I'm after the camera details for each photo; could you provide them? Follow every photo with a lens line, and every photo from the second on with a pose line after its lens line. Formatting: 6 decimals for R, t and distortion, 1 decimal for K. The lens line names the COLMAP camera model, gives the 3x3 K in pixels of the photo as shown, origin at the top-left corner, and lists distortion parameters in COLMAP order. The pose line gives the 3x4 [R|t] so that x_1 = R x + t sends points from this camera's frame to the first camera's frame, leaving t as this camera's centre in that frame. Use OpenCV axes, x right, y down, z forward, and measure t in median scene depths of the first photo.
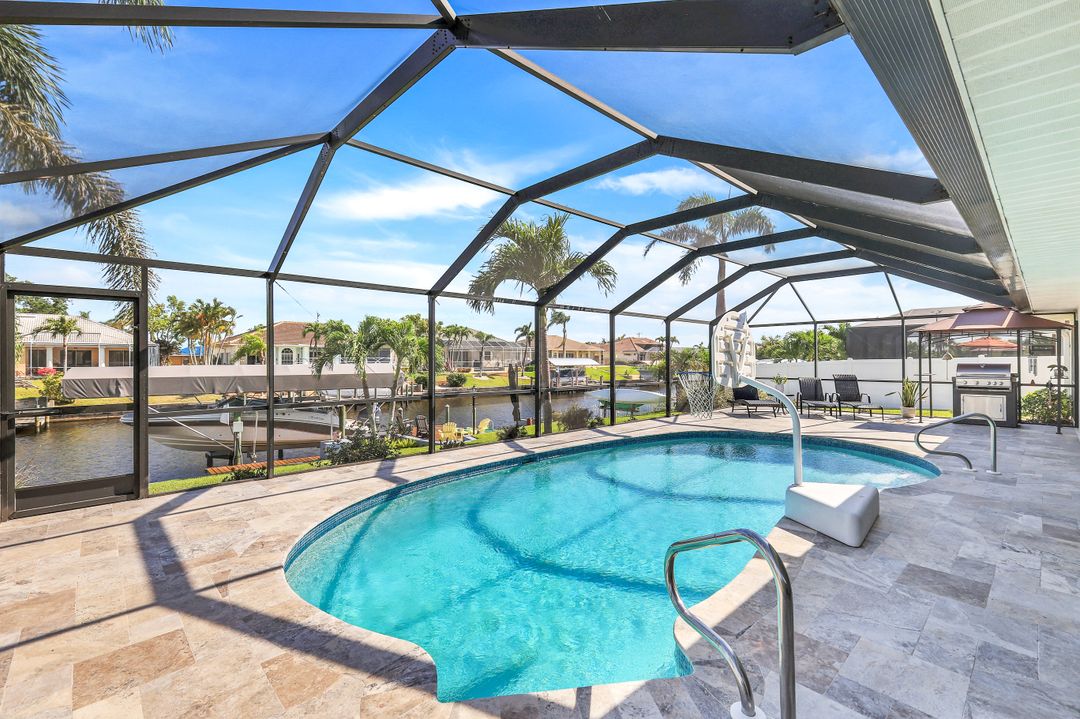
lens RADIAL K [[475.3, 0, 542.9], [0, 475.3, 359.1], [0, 0, 1]] dist [0.002038, 0.000124]
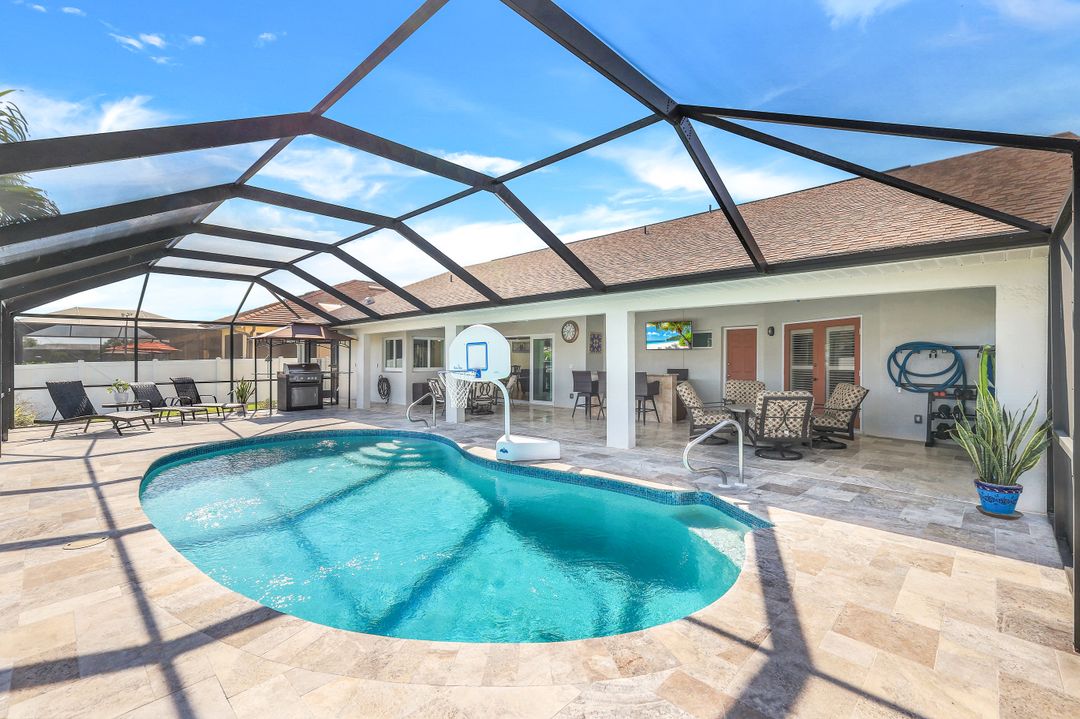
lens RADIAL K [[460.0, 0, 540.0], [0, 460.0, 359.5], [0, 0, 1]] dist [0.001425, 0.000371]
pose [[-0.029236, 0.001203, 0.999572, -0.368302], [0.003375, 0.999994, -0.001105, 0.000138], [-0.999567, 0.003342, -0.029240, 0.353746]]
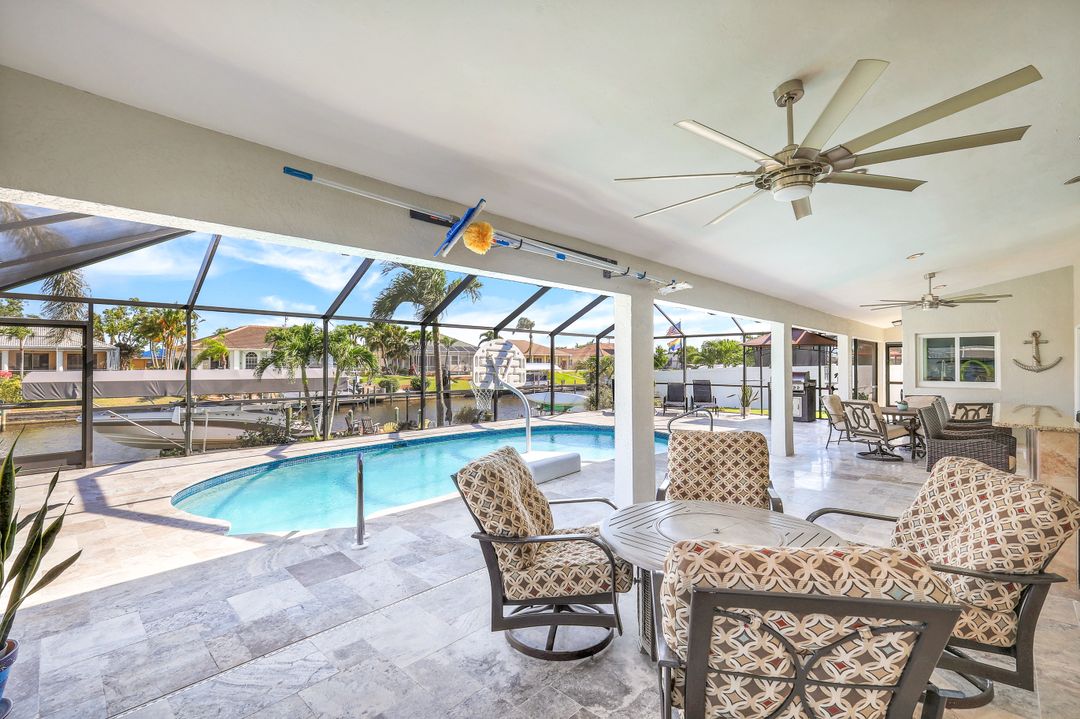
lens RADIAL K [[475.3, 0, 542.9], [0, 475.3, 359.1], [0, 0, 1]] dist [0.002038, 0.000124]
pose [[0.998976, 0.004371, 0.045037, 0.209353], [-0.003988, 0.999955, -0.008581, -0.010104], [-0.045072, 0.008392, 0.998948, -0.223615]]
